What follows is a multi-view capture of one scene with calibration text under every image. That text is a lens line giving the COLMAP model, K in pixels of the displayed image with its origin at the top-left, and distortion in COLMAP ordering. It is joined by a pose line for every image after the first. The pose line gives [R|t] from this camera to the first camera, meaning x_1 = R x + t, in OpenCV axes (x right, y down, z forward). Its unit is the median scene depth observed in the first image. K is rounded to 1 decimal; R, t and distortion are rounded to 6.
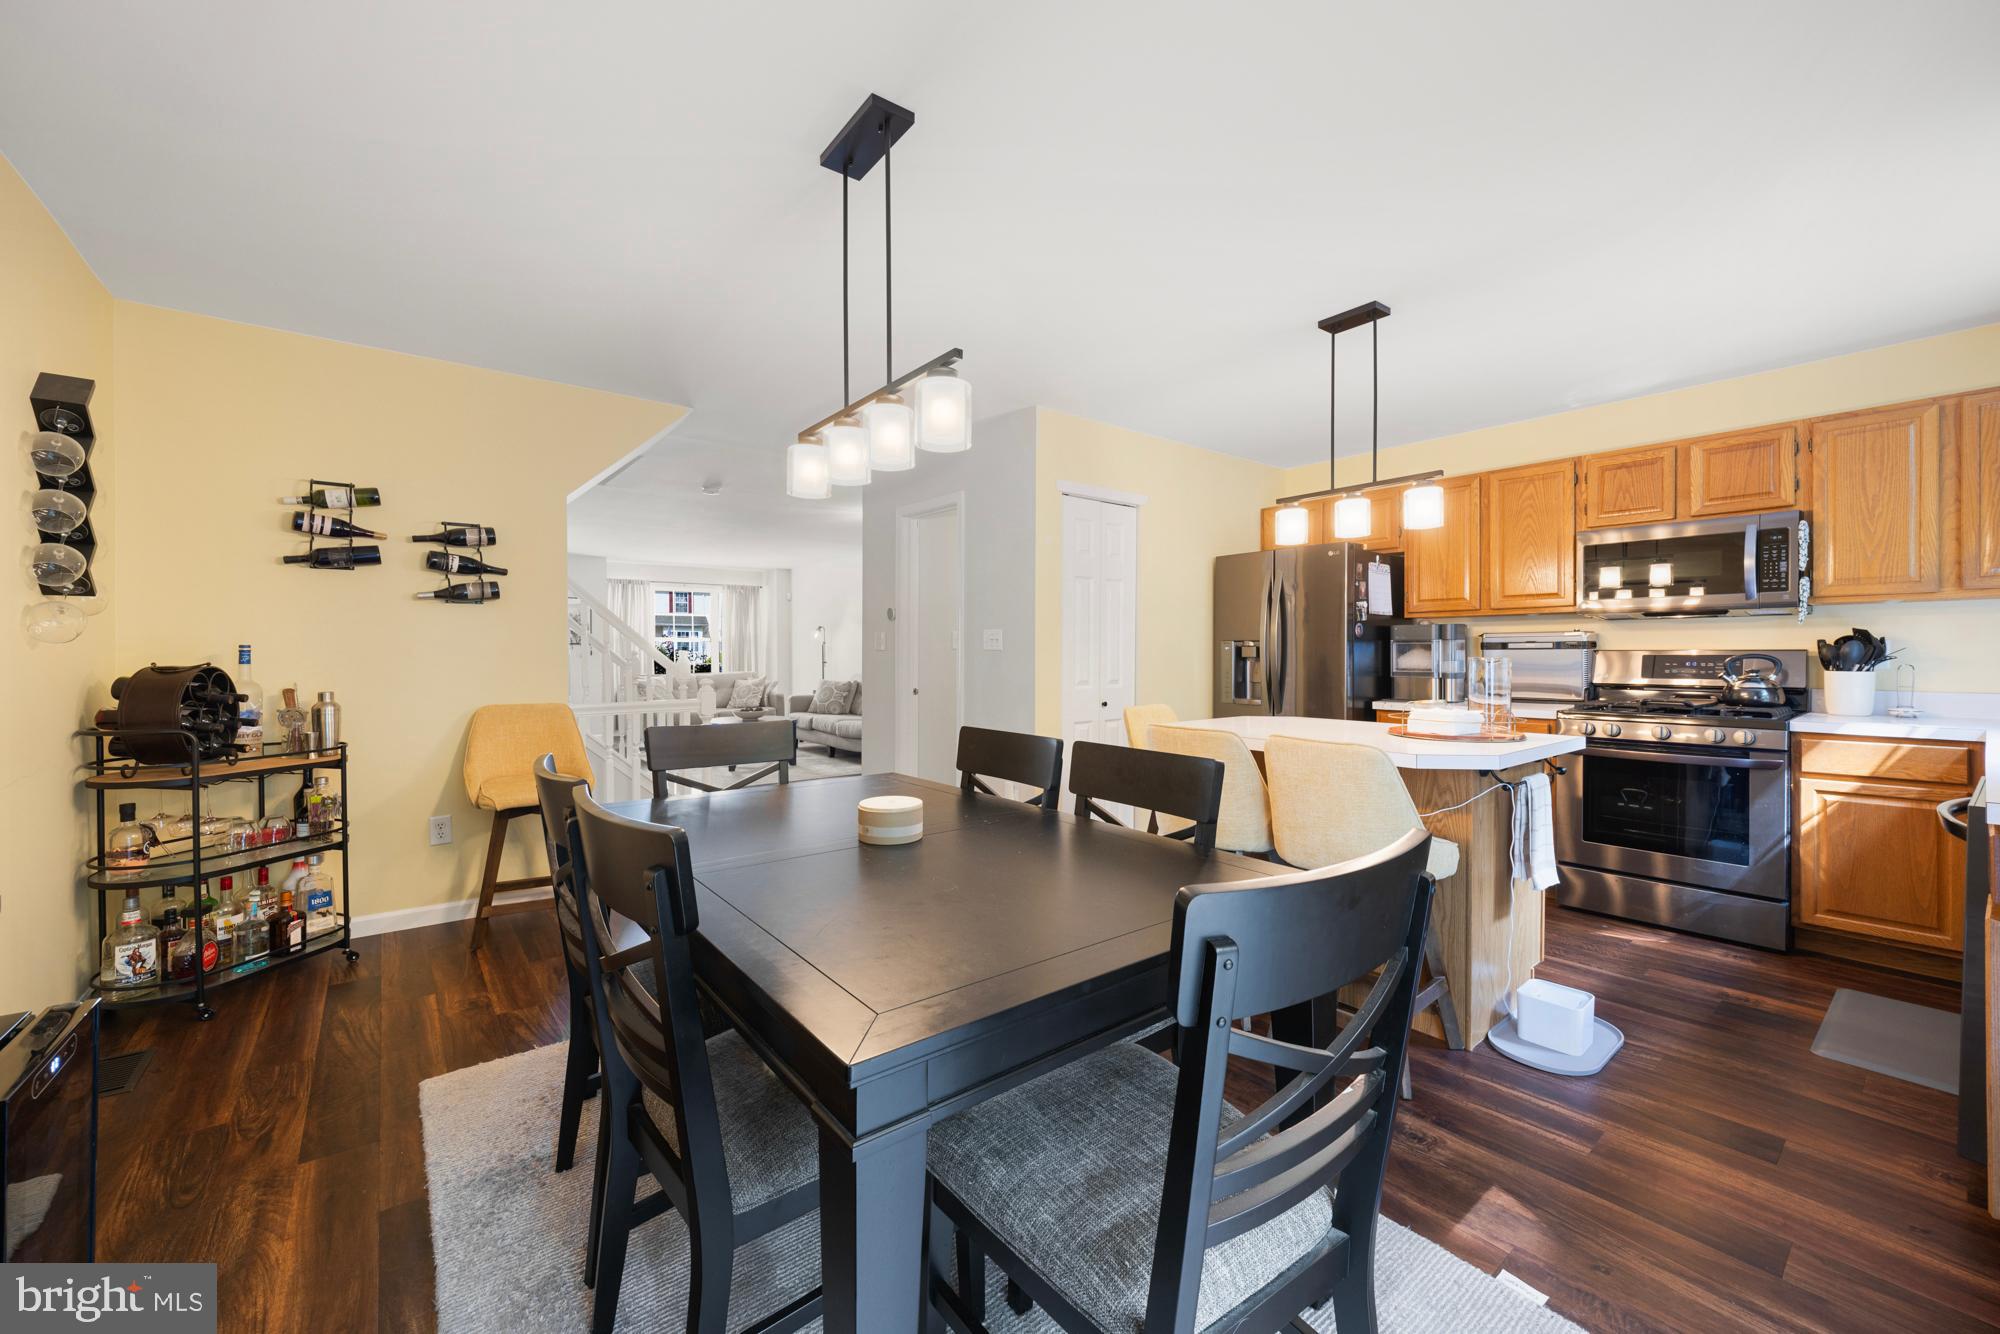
lens RADIAL K [[772.7, 0, 974.1], [0, 772.7, 652.4], [0, 0, 1]] dist [-0.008318, 0.002035]
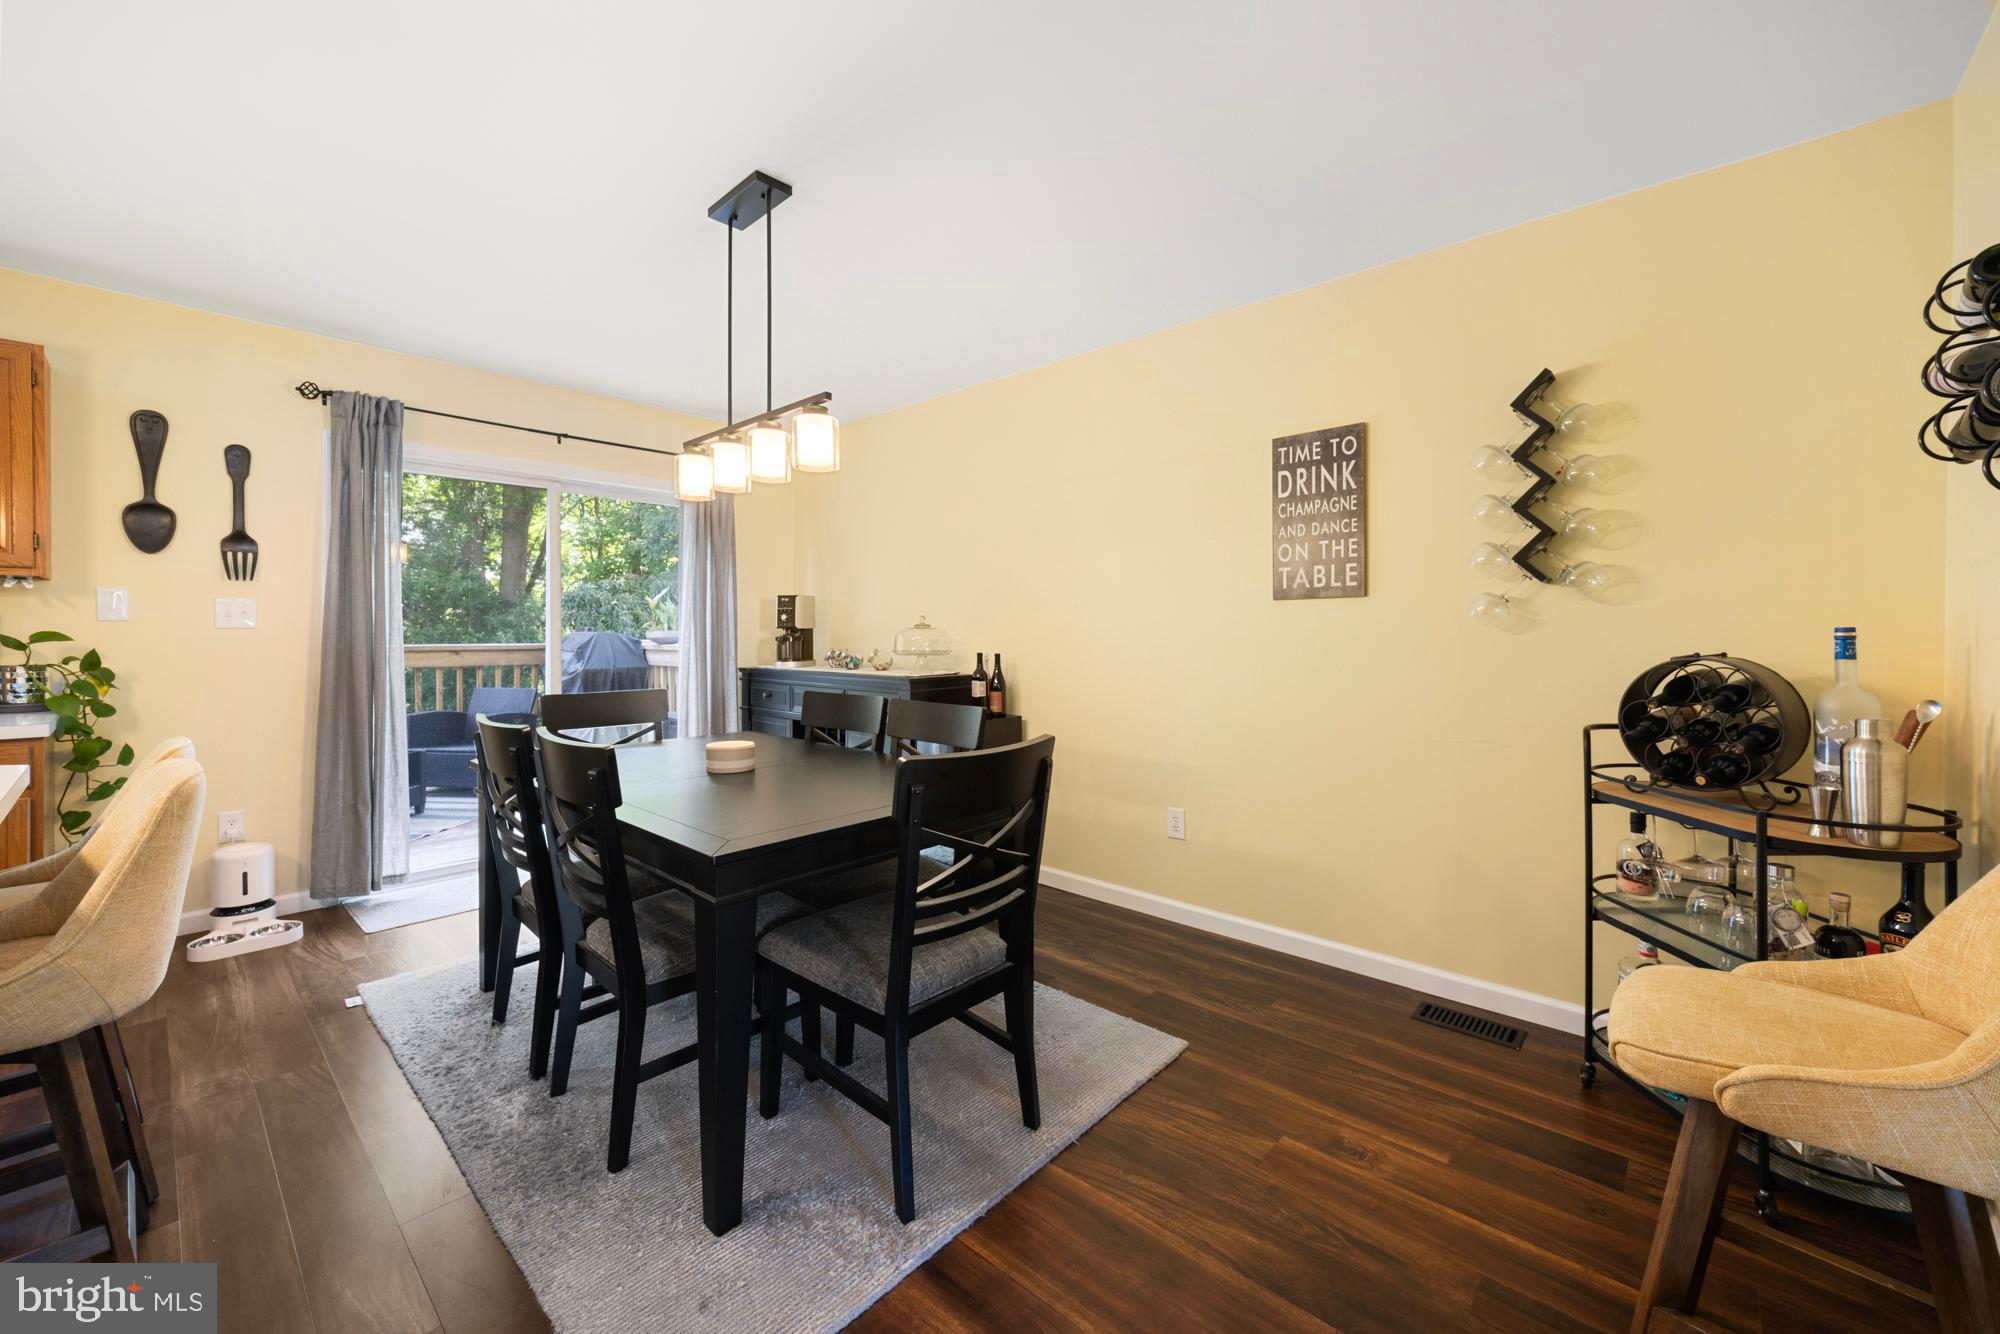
lens RADIAL K [[780.7, 0, 968.7], [0, 780.7, 633.6], [0, 0, 1]] dist [0.001849, 0.000059]
pose [[-0.987151, -0.002890, -0.159761, -0.163435], [-0.003136, 0.999994, 0.001287, -0.002526], [0.159757, 0.001772, -0.987155, 1.321728]]
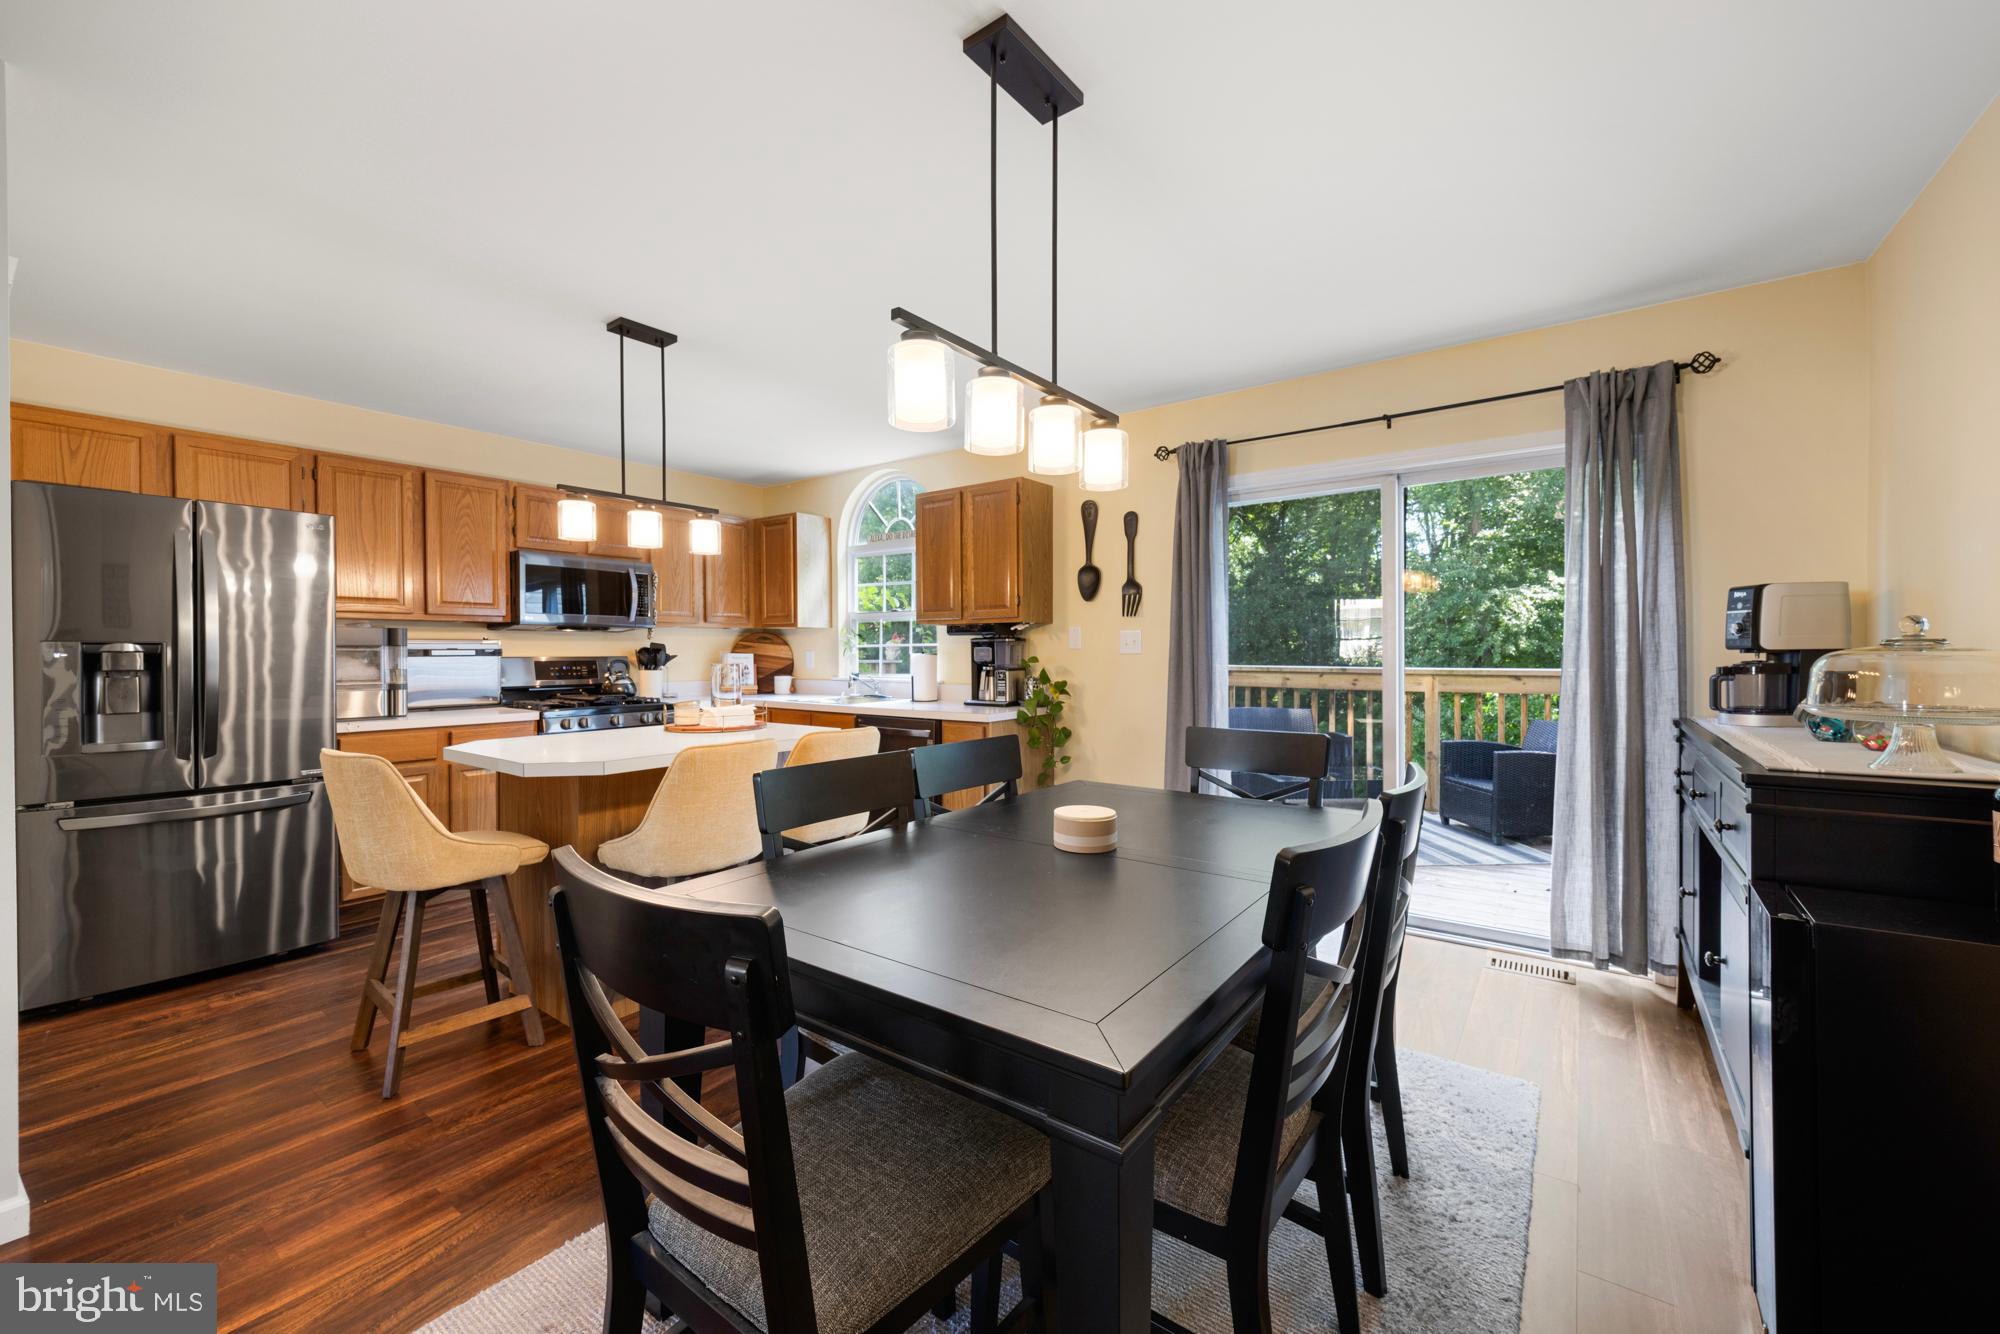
lens RADIAL K [[772.7, 0, 1017.6], [0, 772.7, 651.6], [0, 0, 1]] dist [-0.008318, 0.002035]
pose [[-0.277603, 0.002276, 0.960693, -0.563162], [0.003194, 0.999994, -0.001446, -0.008352], [-0.960691, 0.002667, -0.277609, 0.725677]]
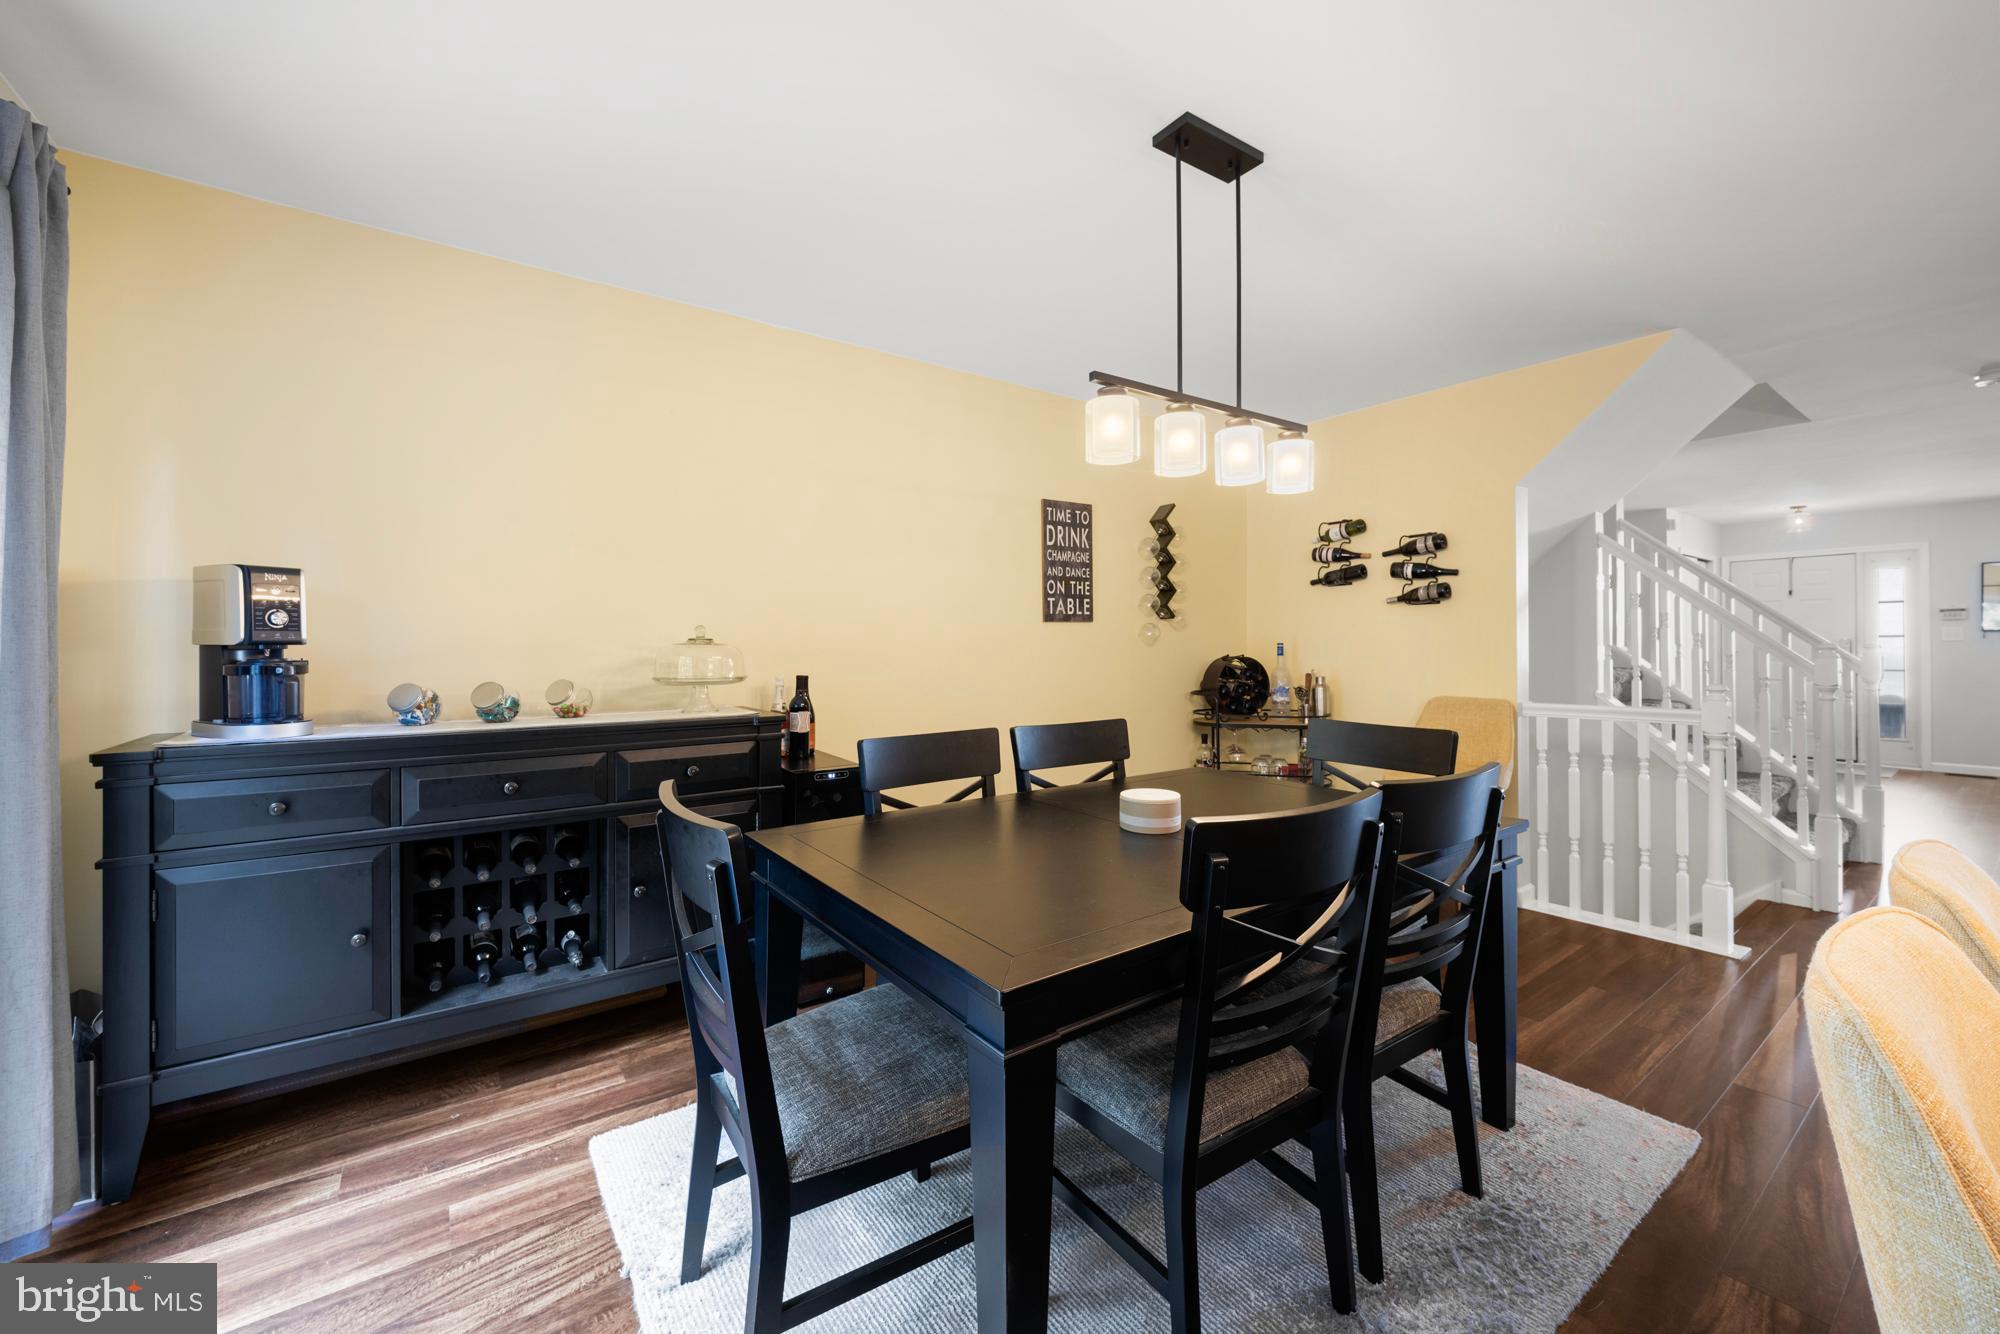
lens RADIAL K [[772.7, 0, 1005.8], [0, 772.7, 655.9], [0, 0, 1]] dist [-0.008318, 0.002035]
pose [[-0.036424, 0.014683, -0.999229, 0.532211], [0.004481, 0.999884, 0.014529, -0.007423], [0.999326, -0.003948, -0.036486, 0.453793]]
